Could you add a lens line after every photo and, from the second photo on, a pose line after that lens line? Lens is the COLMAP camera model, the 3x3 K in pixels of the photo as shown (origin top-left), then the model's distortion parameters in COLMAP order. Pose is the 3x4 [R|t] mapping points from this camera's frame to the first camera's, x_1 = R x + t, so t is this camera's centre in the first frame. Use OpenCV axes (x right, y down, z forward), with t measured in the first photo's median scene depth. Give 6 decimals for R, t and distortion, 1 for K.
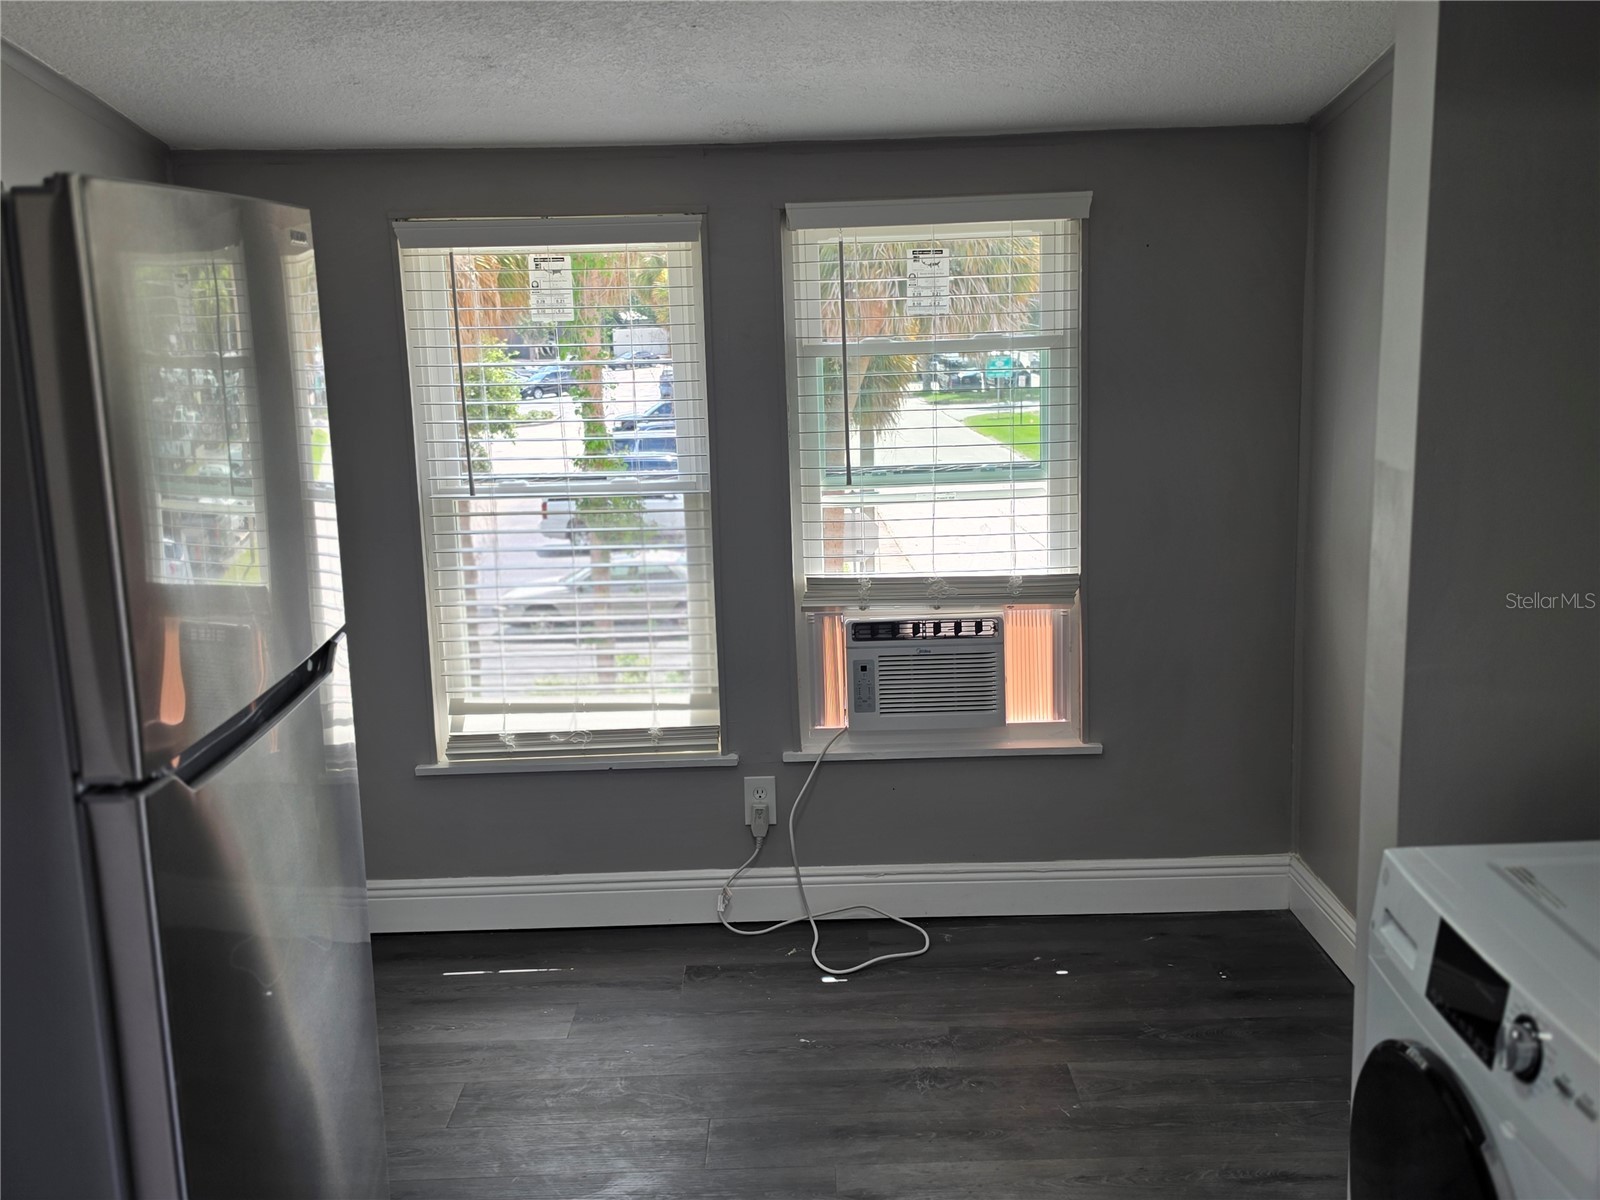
lens RADIAL K [[1606.7, 0, 800.0], [0, 1606.7, 600.0], [0, 0, 1]] dist [0.137231, -0.269374]
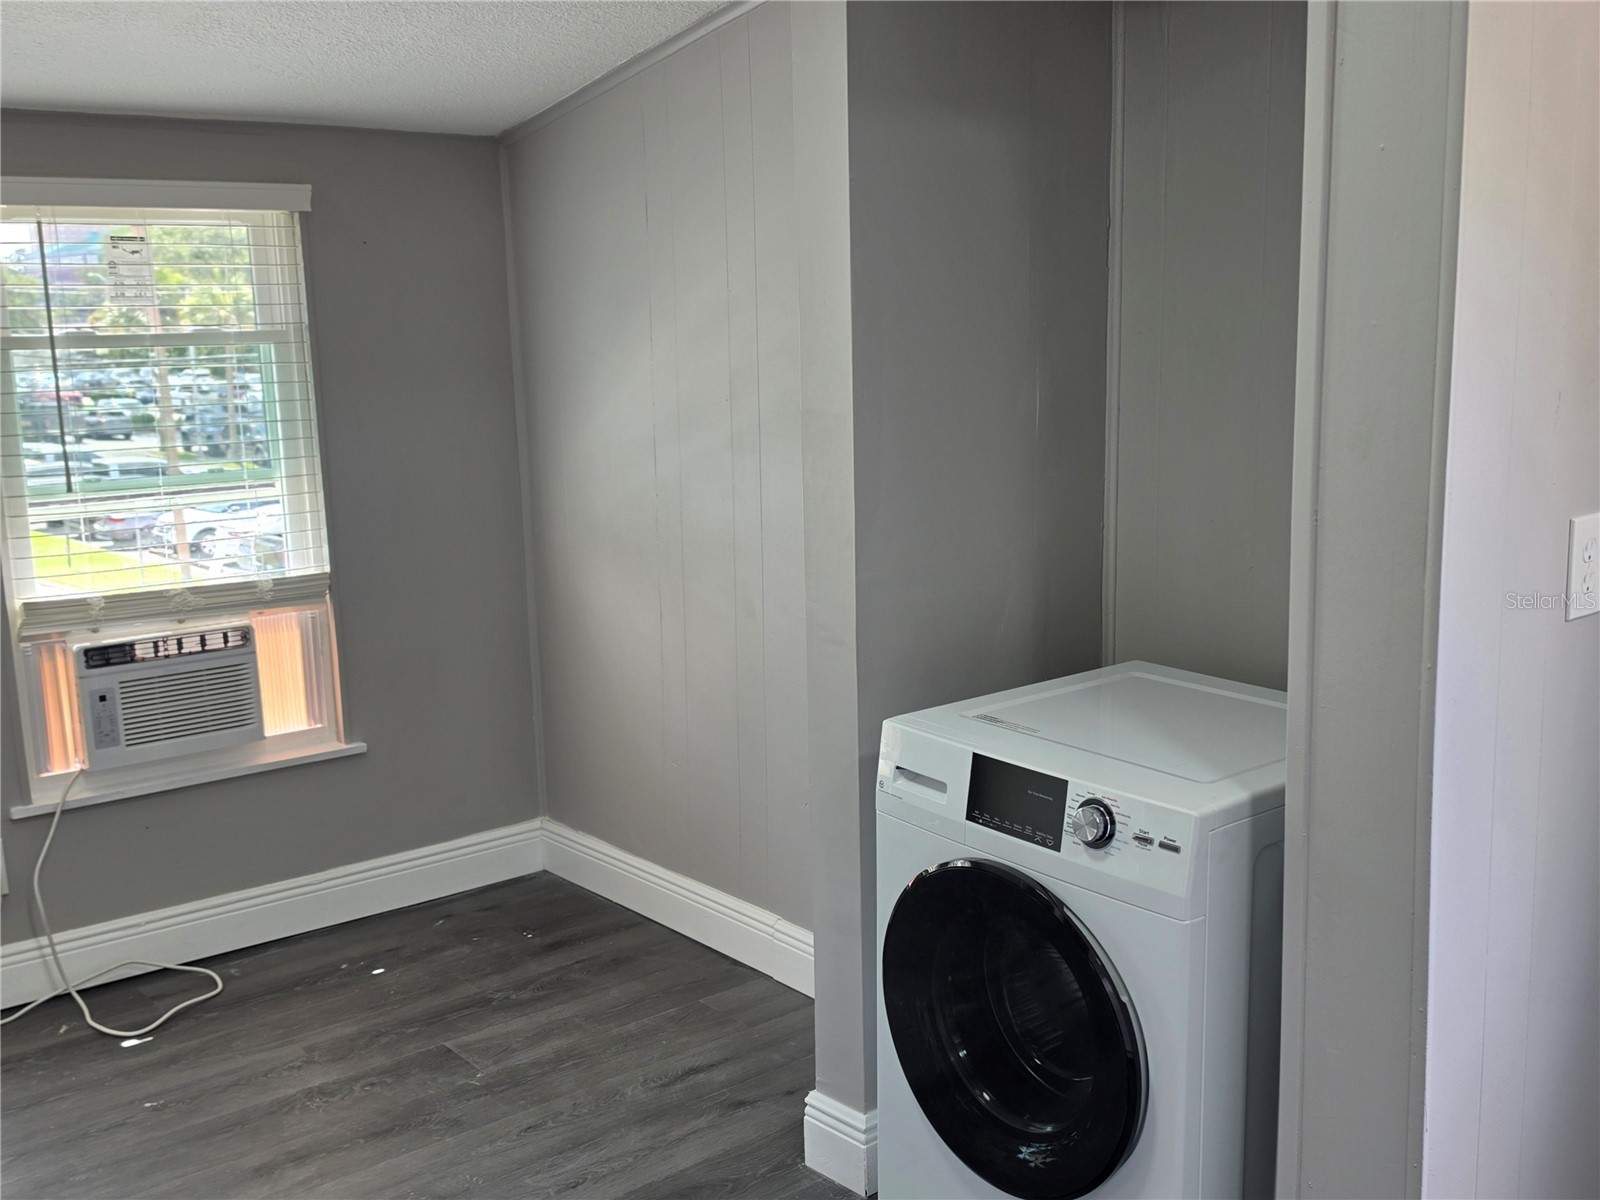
lens RADIAL K [[1606.7, 0, 800.0], [0, 1606.7, 600.0], [0, 0, 1]] dist [0.137231, -0.269374]
pose [[0.790622, -0.095487, 0.604813, -0.197109], [0.112766, 0.993577, 0.009455, 0.023418], [-0.601831, 0.060728, 0.796311, 0.042860]]
